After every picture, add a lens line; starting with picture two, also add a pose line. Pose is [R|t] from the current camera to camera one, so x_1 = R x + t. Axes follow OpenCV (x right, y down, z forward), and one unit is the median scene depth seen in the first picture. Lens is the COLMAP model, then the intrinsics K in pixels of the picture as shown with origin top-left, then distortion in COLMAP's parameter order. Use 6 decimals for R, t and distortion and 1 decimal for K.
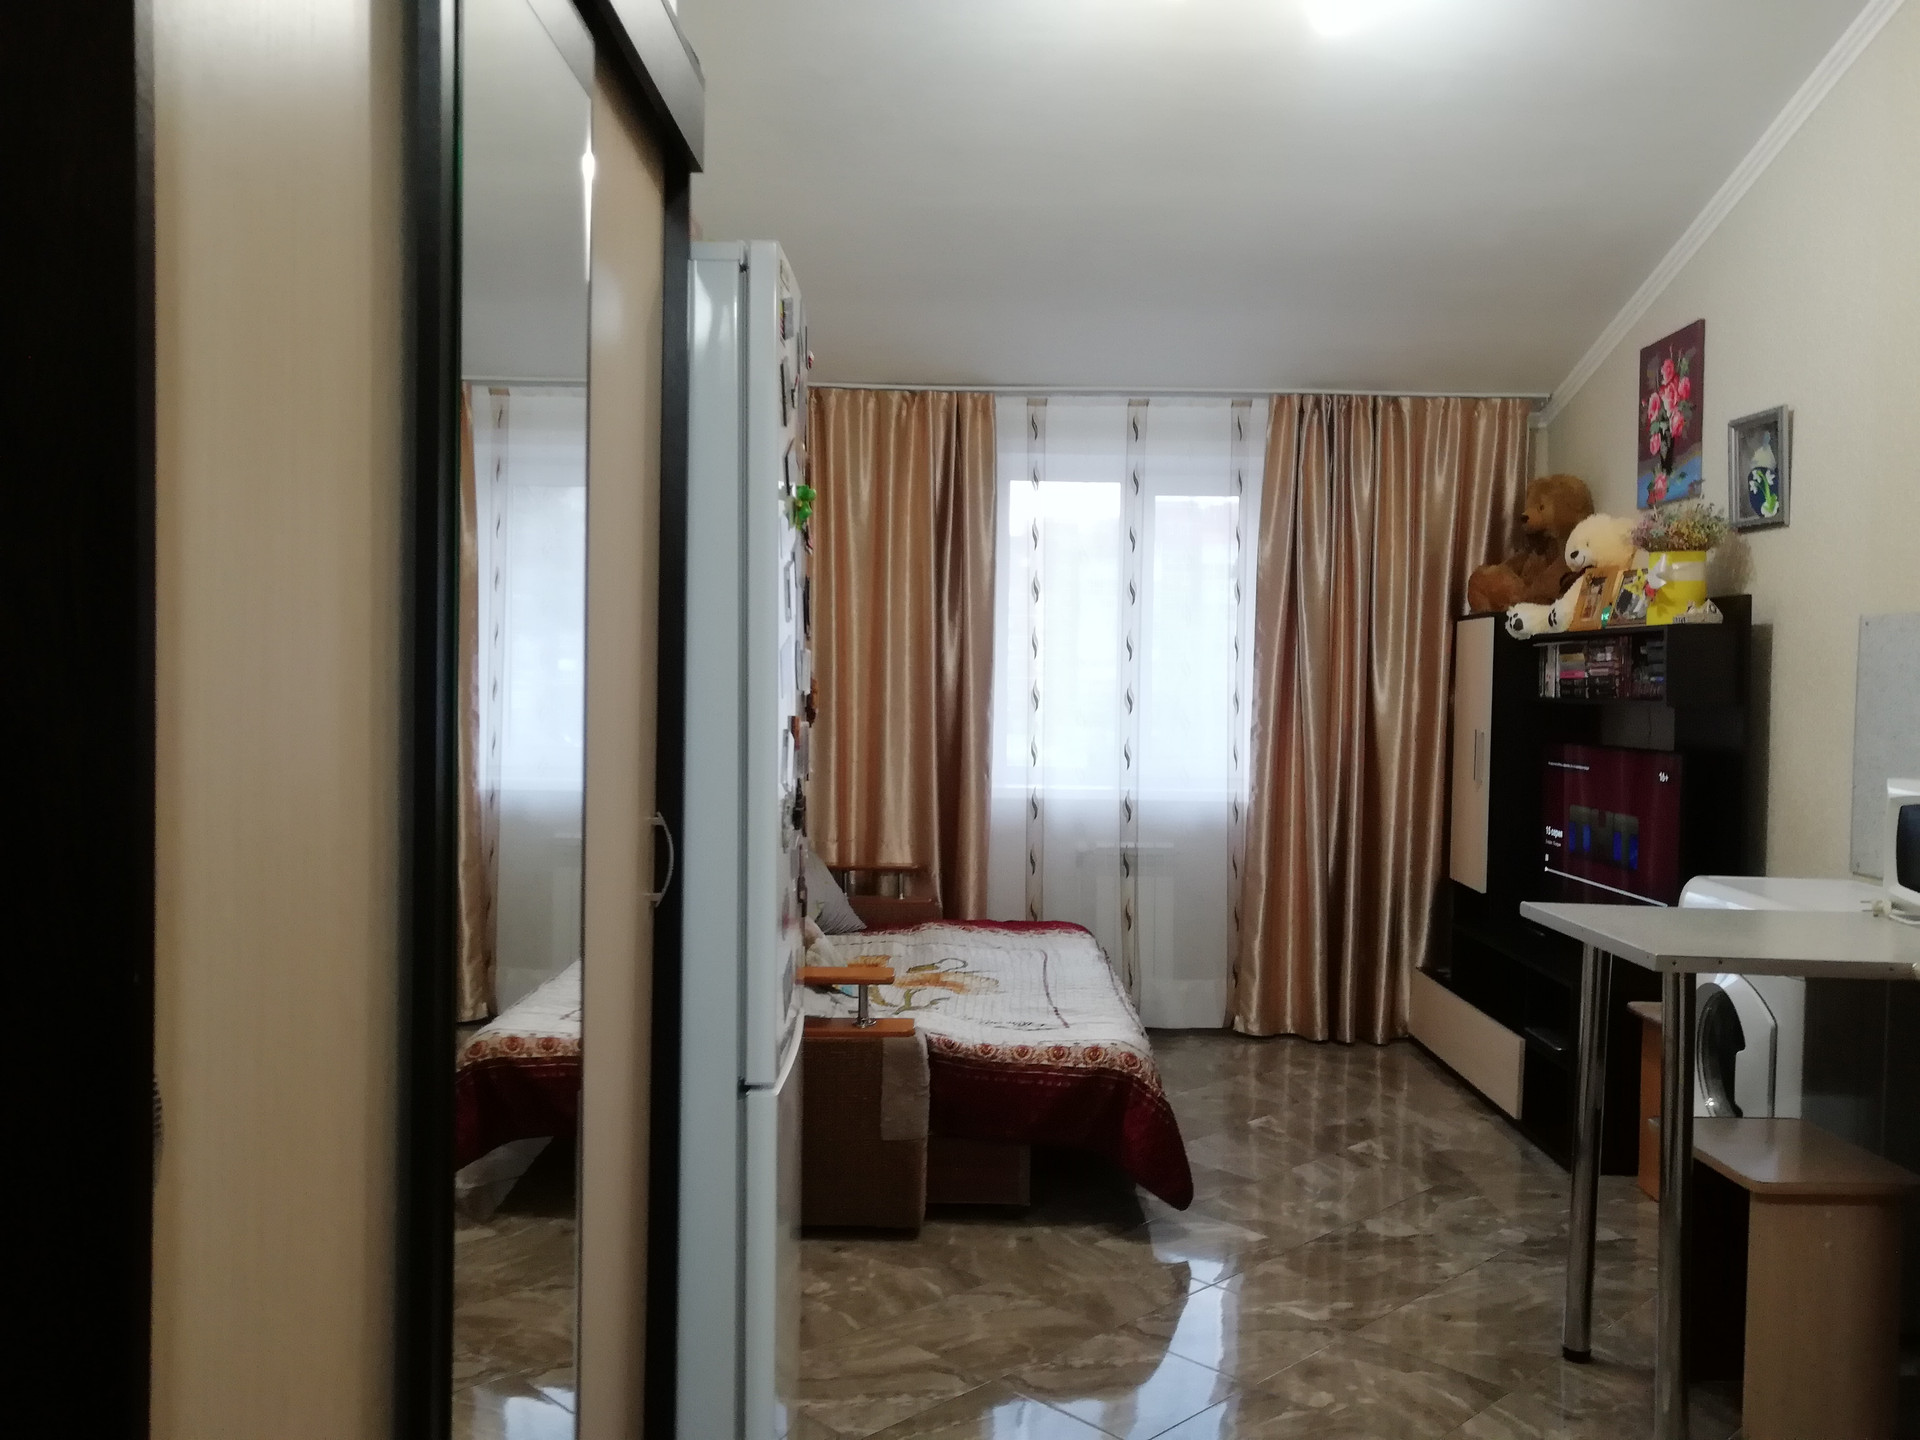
lens RADIAL K [[1540.7, 0, 968.3], [0, 1540.7, 724.5], [0, 0, 1]] dist [-0.005014, 0.015462]
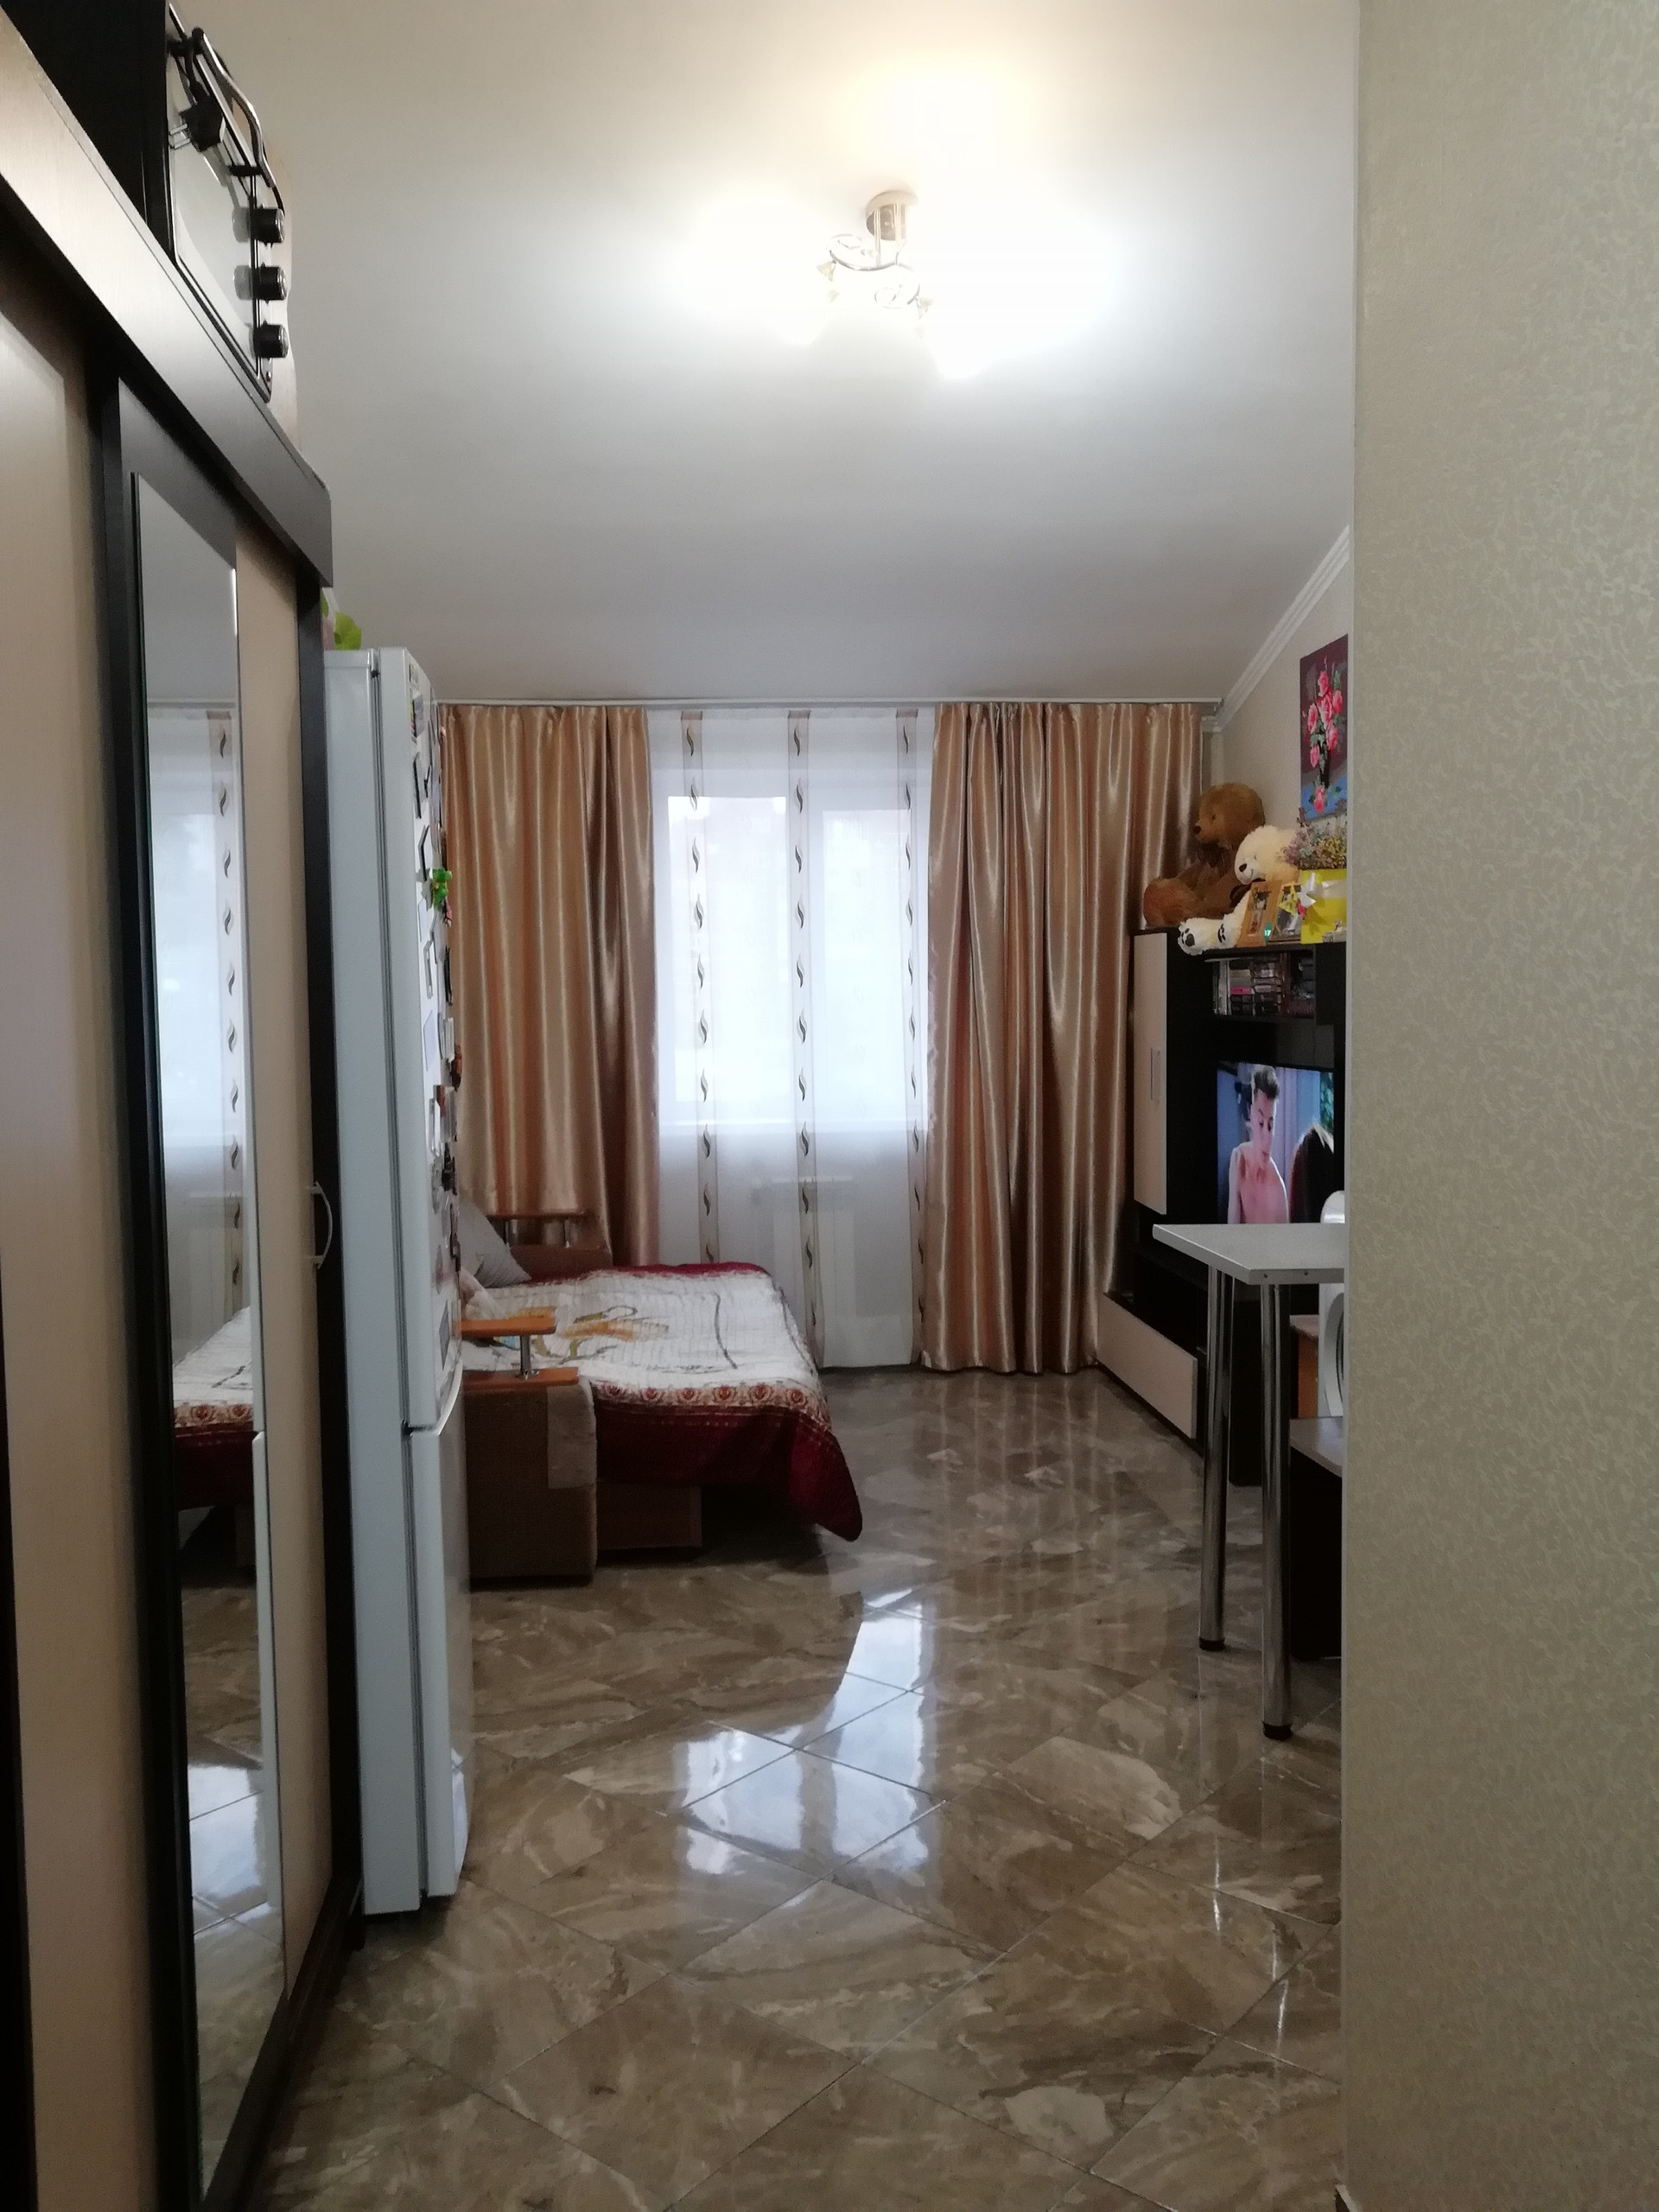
lens RADIAL K [[1770.1, 0, 829.5], [0, 1770.1, 1106.0], [0, 0, 1]] dist [-0.031826, -0.002951]
pose [[0.994471, -0.037218, 0.098195, 0.015134], [0.033341, 0.998610, 0.040832, -0.013747], [-0.099578, -0.037333, 0.994329, -0.106604]]
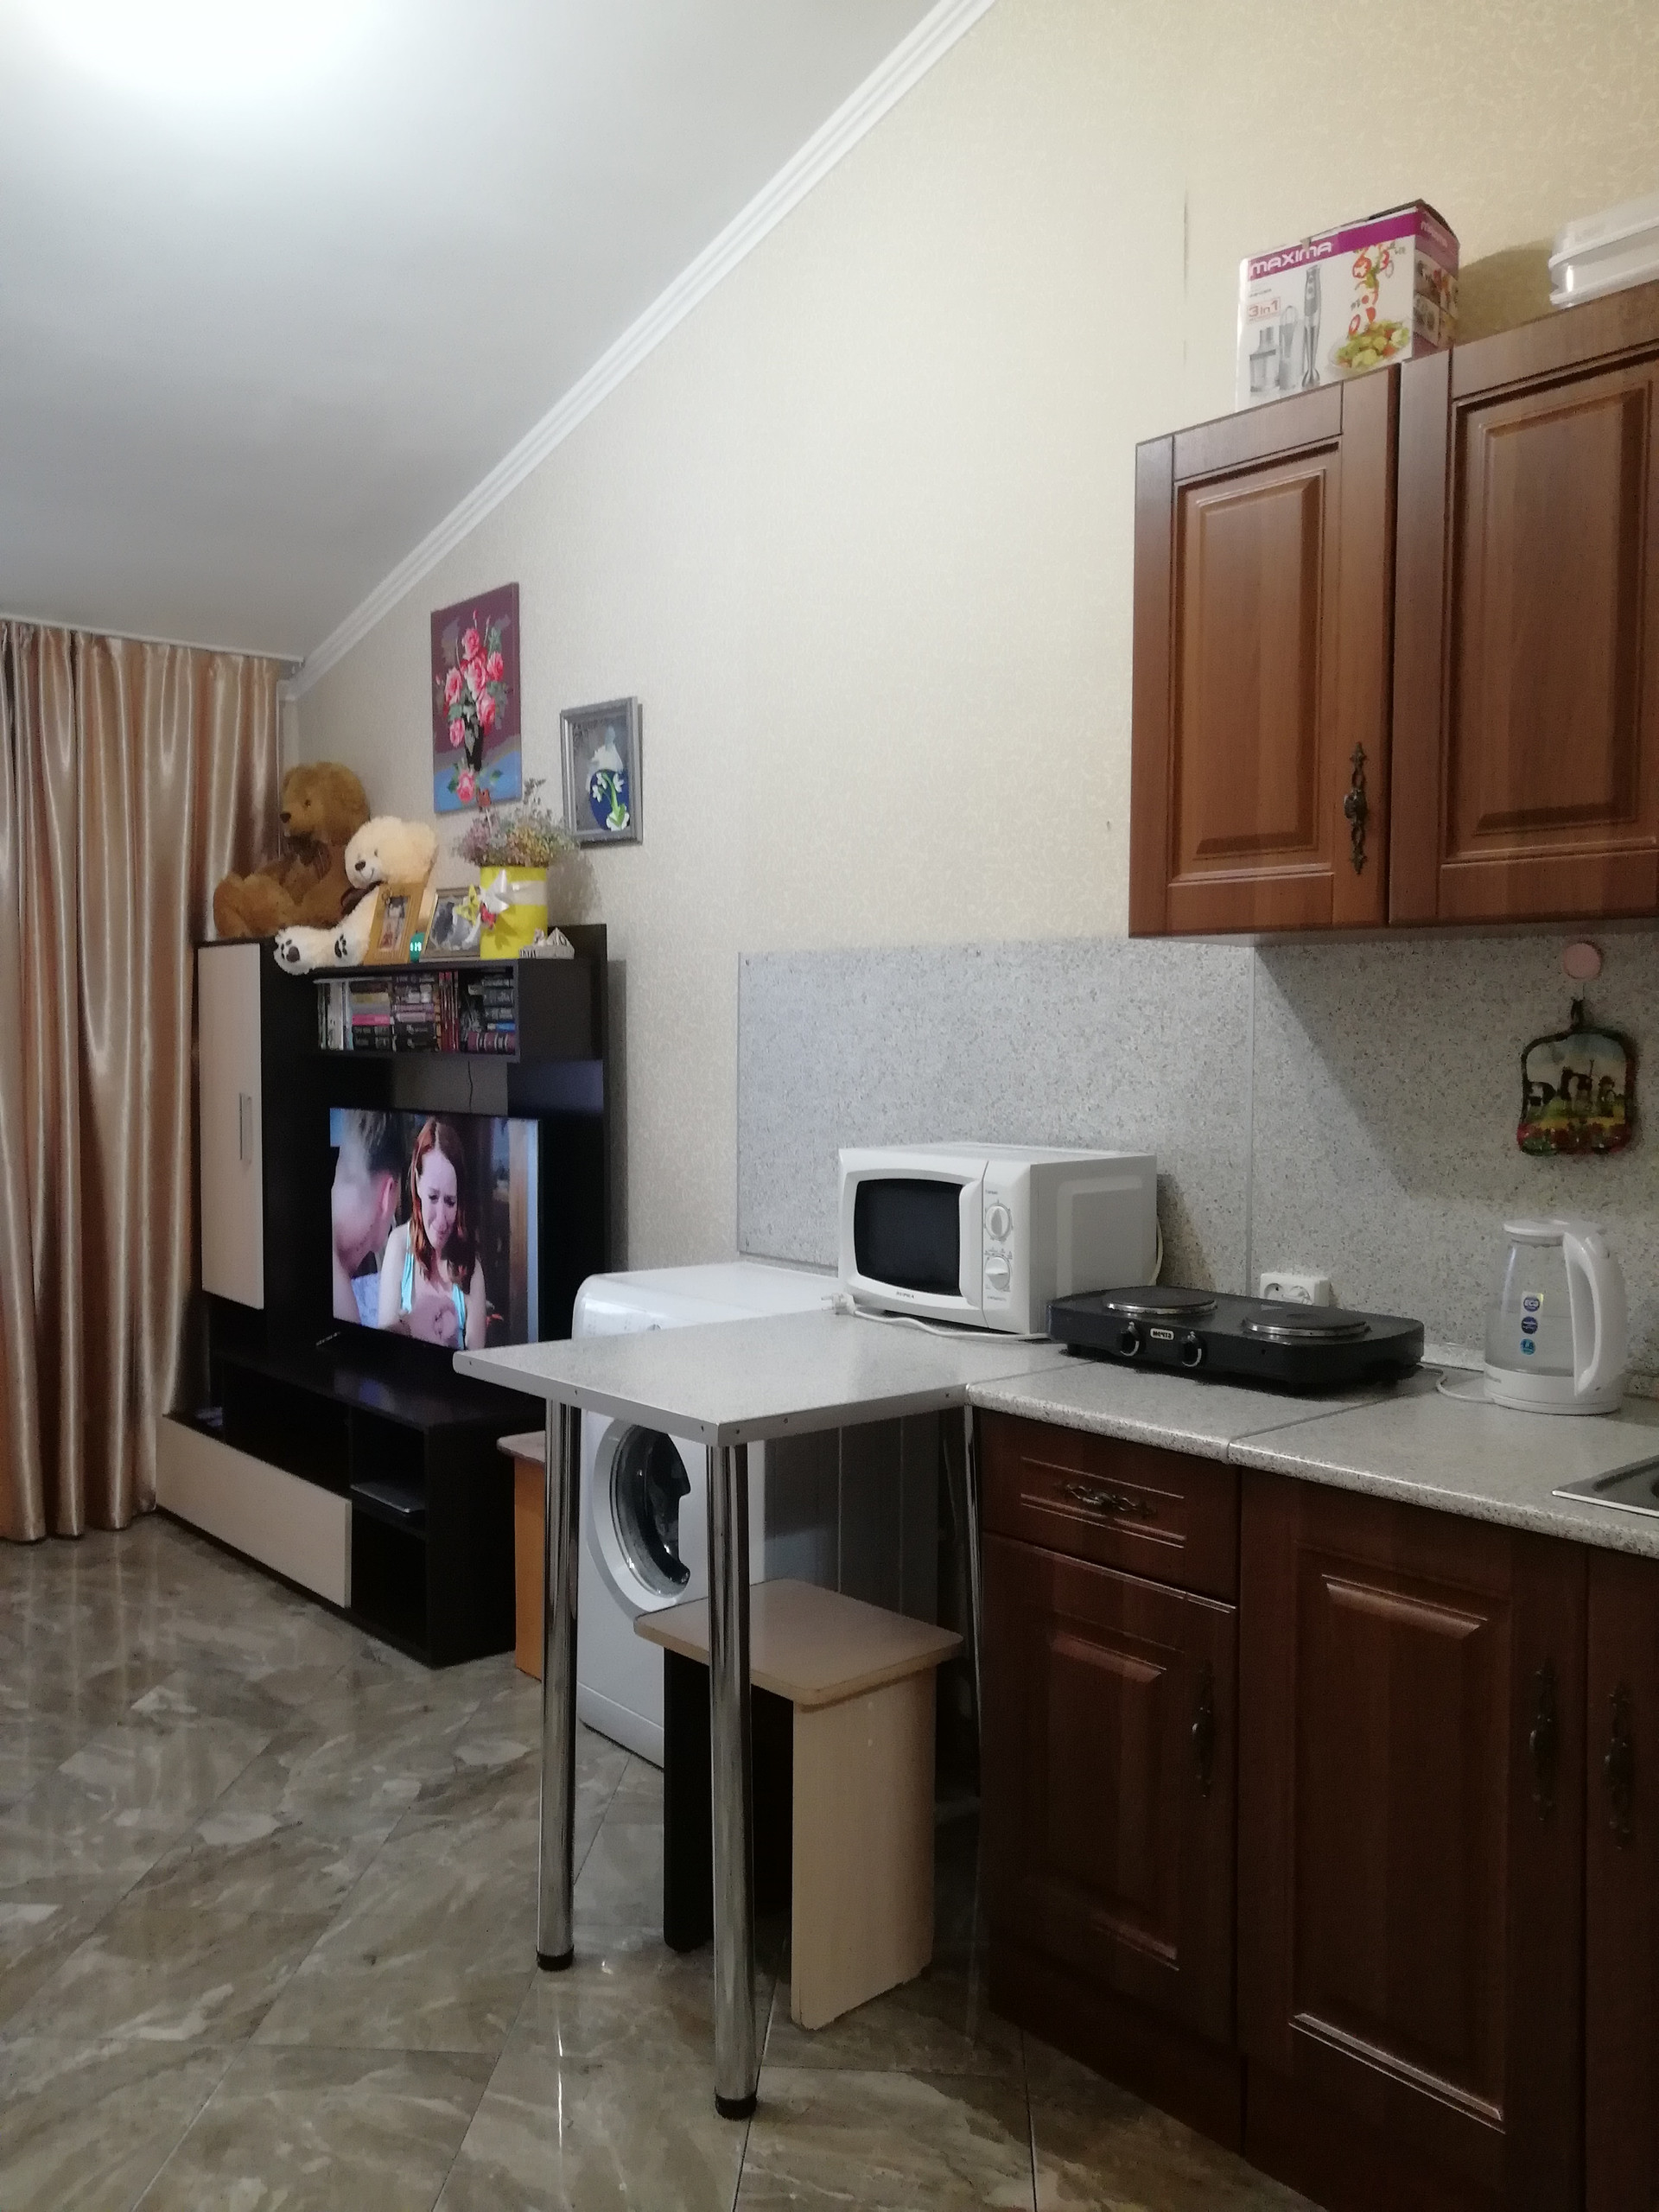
lens RADIAL K [[1775.0, 0, 817.6], [0, 1775.0, 1108.5], [0, 0, 1]] dist [-0.005014, 0.015462]
pose [[0.754901, -0.045799, 0.654238, -0.028202], [0.028321, 0.998905, 0.037247, -0.014740], [-0.655227, -0.009589, 0.755371, 0.171807]]
